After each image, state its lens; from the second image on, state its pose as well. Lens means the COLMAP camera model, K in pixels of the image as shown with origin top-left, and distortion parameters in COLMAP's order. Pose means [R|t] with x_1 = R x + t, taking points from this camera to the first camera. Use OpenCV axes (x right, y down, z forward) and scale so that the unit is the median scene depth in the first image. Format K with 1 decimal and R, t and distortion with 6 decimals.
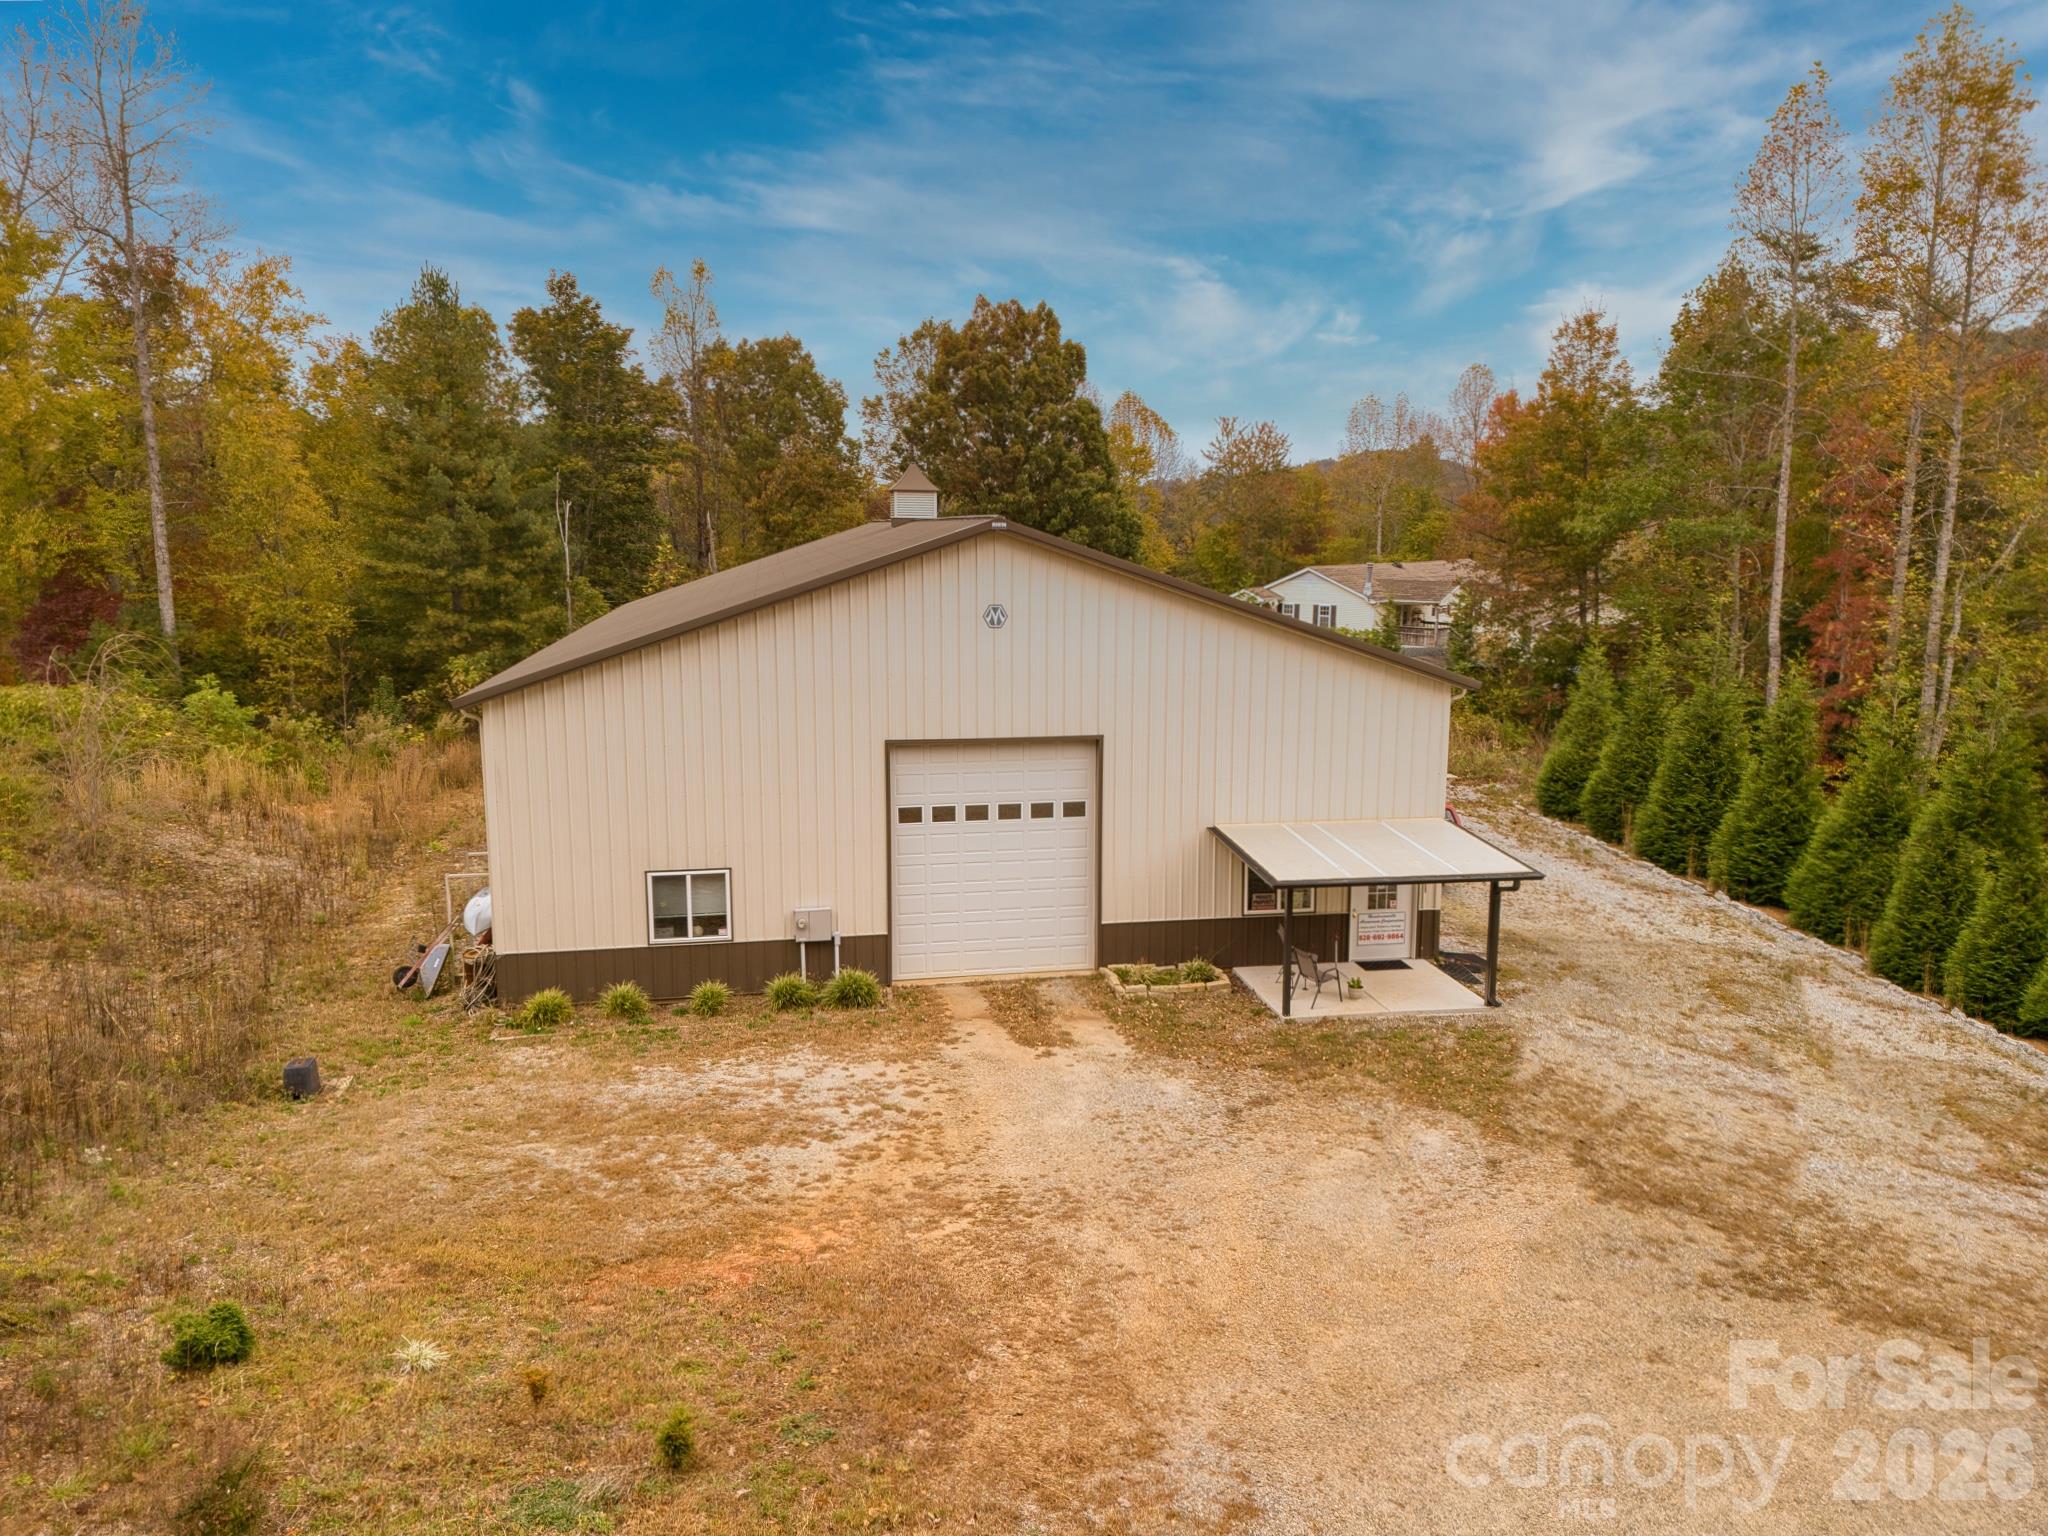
lens RADIAL K [[1394.9, 0, 1024.0], [0, 1394.9, 768.0], [0, 0, 1]] dist [0.065764, -0.003496]
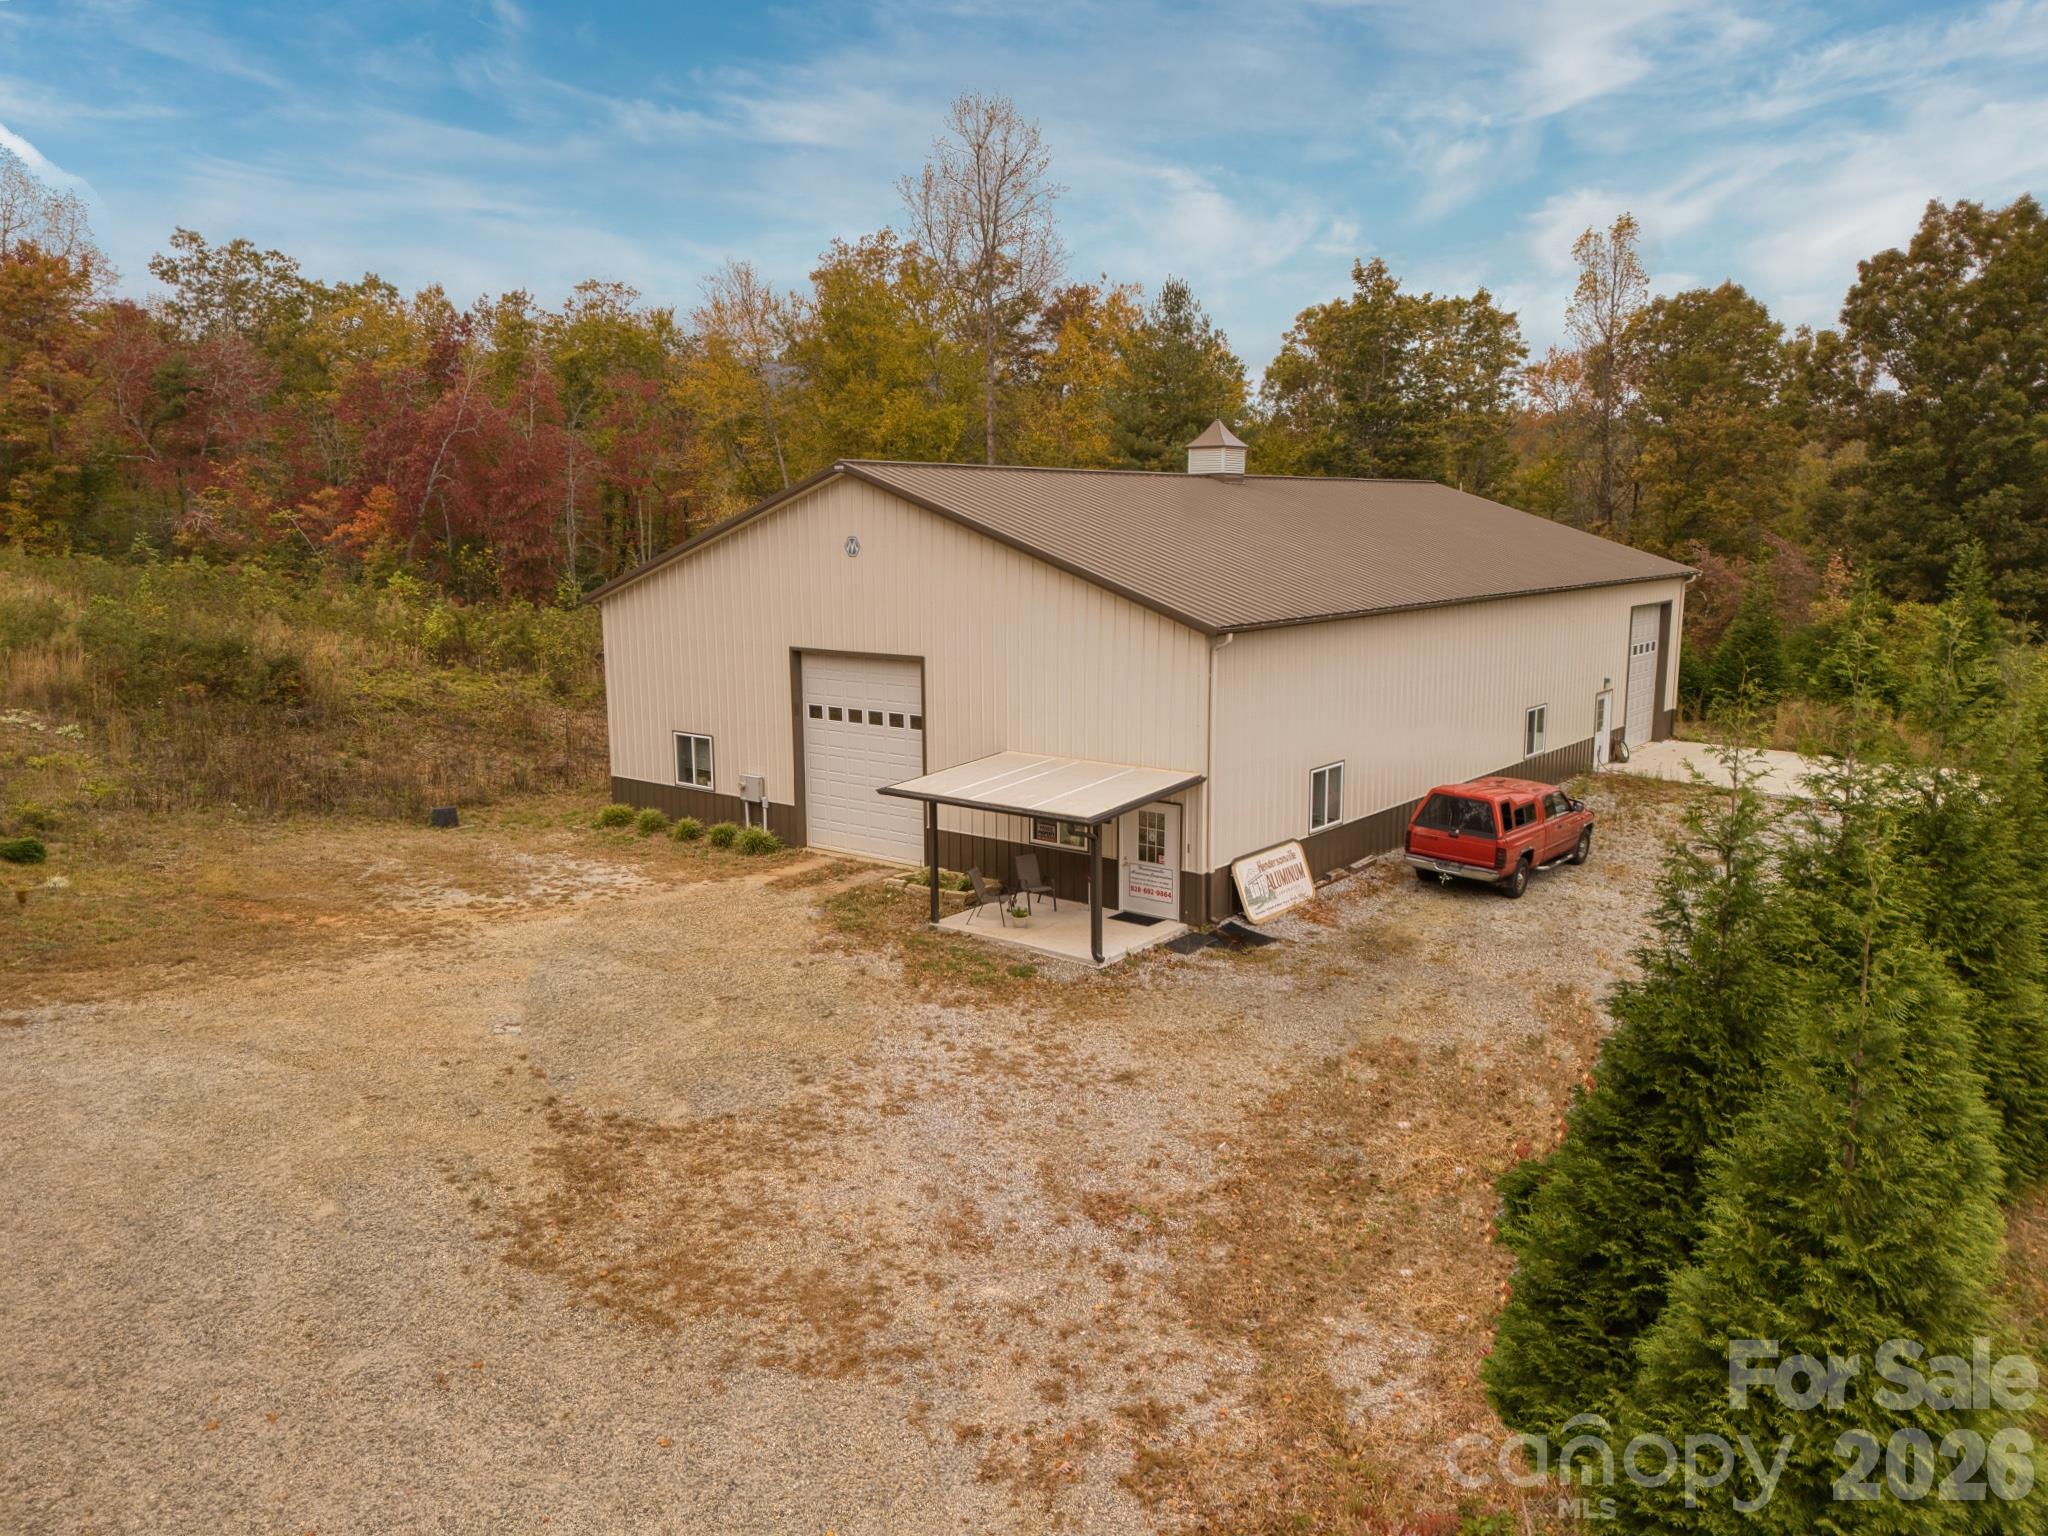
lens RADIAL K [[1424.2, 0, 1058.3], [0, 1424.2, 771.9], [0, 0, 1]] dist [0.034777, -0.000968]
pose [[0.675918, 0.119847, -0.727166, 0.979578], [-0.115218, 0.991740, 0.056355, -0.008581], [0.727914, 0.045692, 0.684144, 0.309920]]
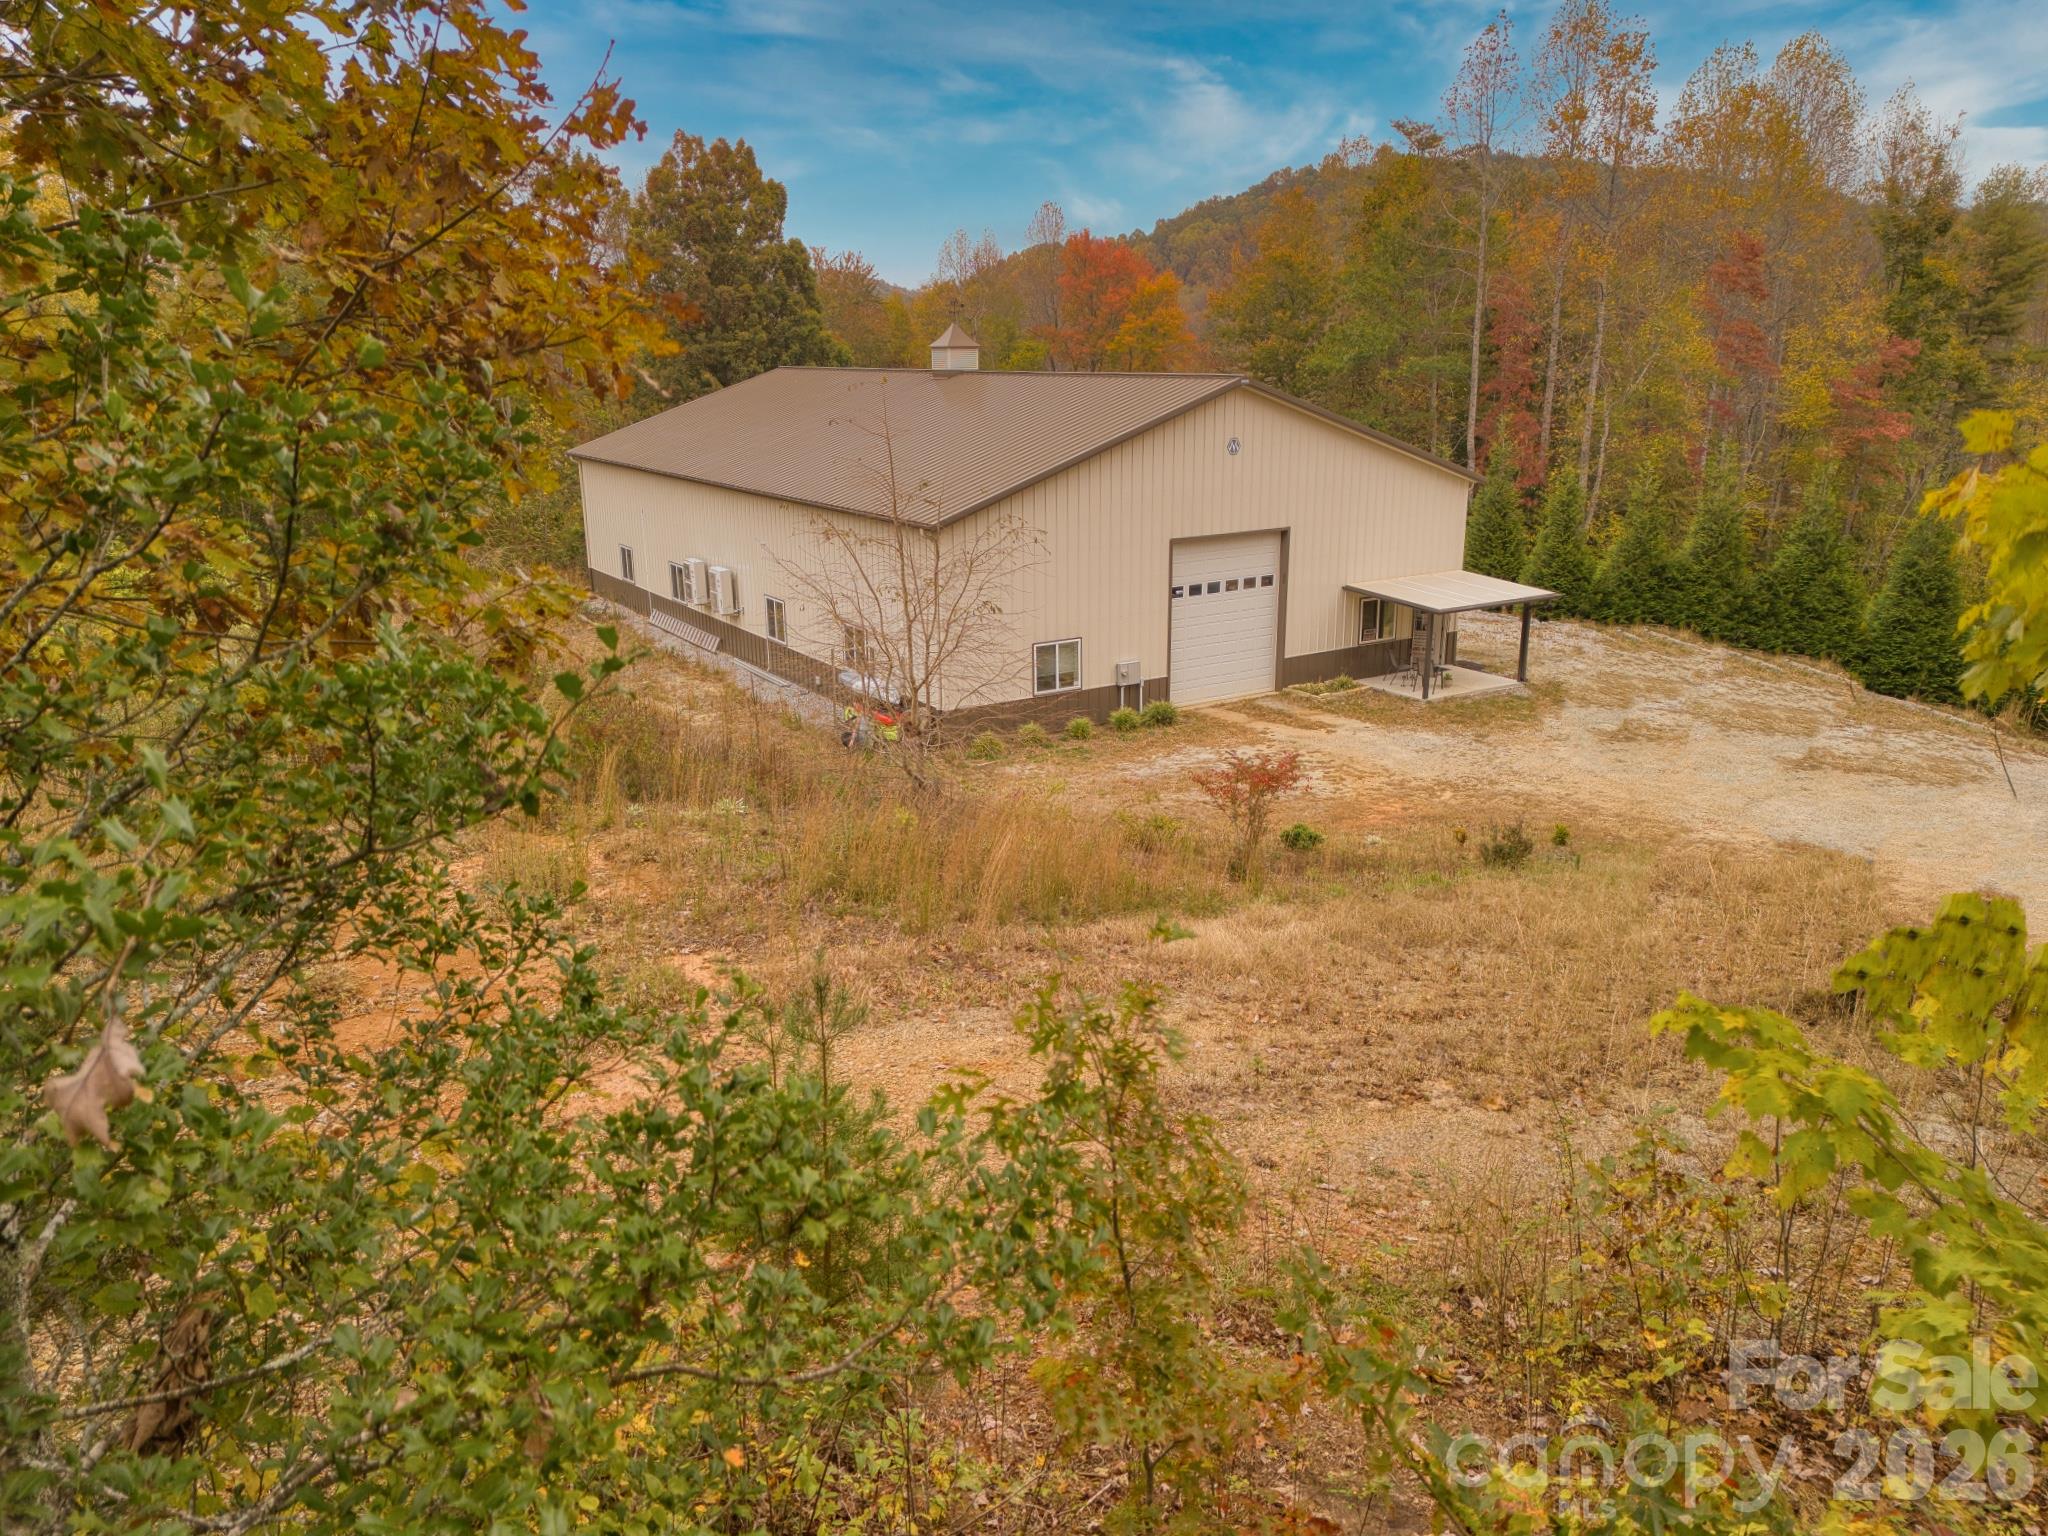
lens RADIAL K [[1394.9, 0, 1024.0], [0, 1394.9, 768.0], [0, 0, 1]] dist [0.065764, -0.003496]
pose [[0.933513, -0.116170, 0.339203, -0.741854], [0.075920, 0.988648, 0.129655, 0.014594], [-0.350414, -0.095282, 0.931735, -0.300276]]
